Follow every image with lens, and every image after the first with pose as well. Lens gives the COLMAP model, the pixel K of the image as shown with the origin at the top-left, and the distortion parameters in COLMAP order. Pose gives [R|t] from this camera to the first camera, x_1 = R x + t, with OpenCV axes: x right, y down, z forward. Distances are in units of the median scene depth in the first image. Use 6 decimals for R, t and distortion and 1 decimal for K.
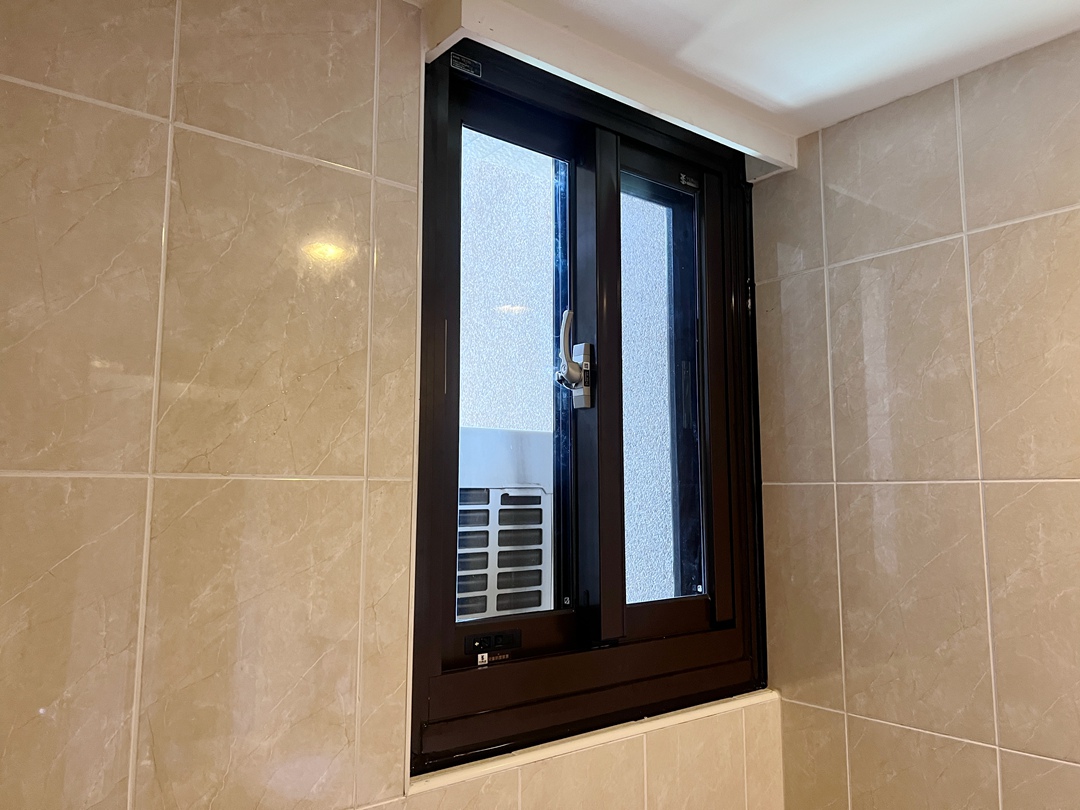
lens RADIAL K [[812.9, 0, 544.8], [0, 812.9, 402.2], [0, 0, 1]] dist [0.011694, -0.005241]
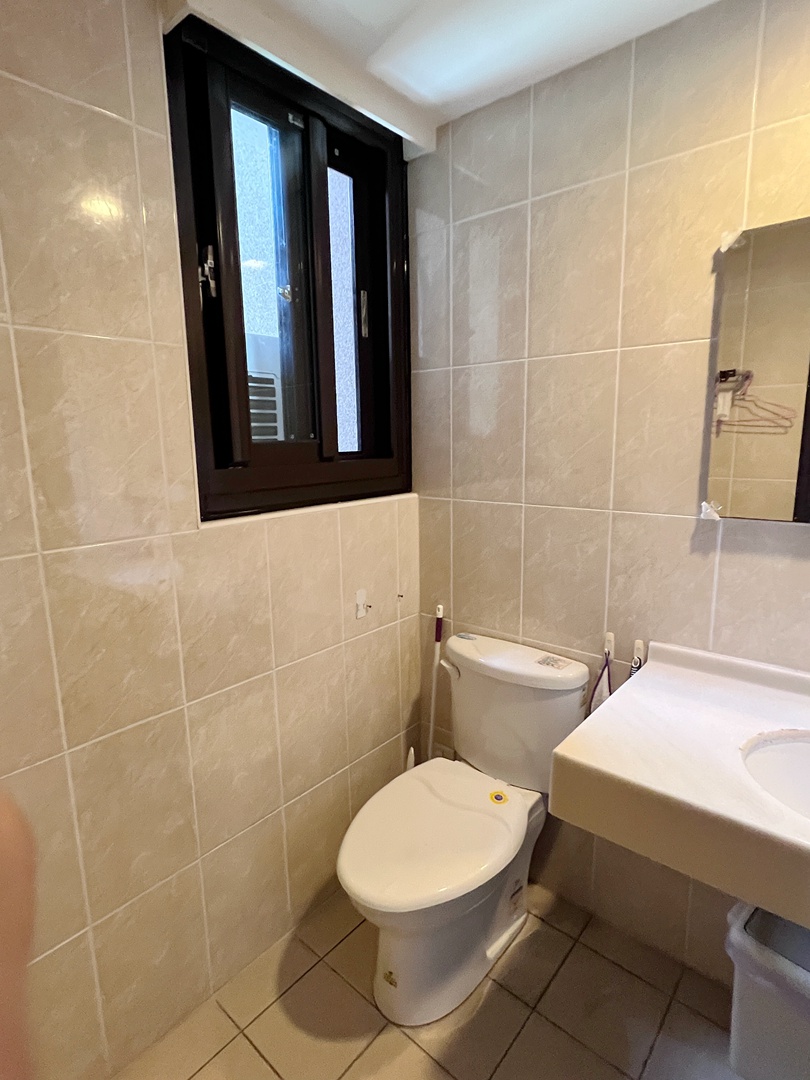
lens RADIAL K [[564.8, 0, 397.4], [0, 564.8, 538.5], [0, 0, 1]] dist [0.000379, 0.001638]
pose [[0.984359, -0.048521, 0.169362, 0.036939], [-0.002221, 0.957833, 0.287317, 0.113192], [-0.176161, -0.283199, 0.942744, -0.197848]]
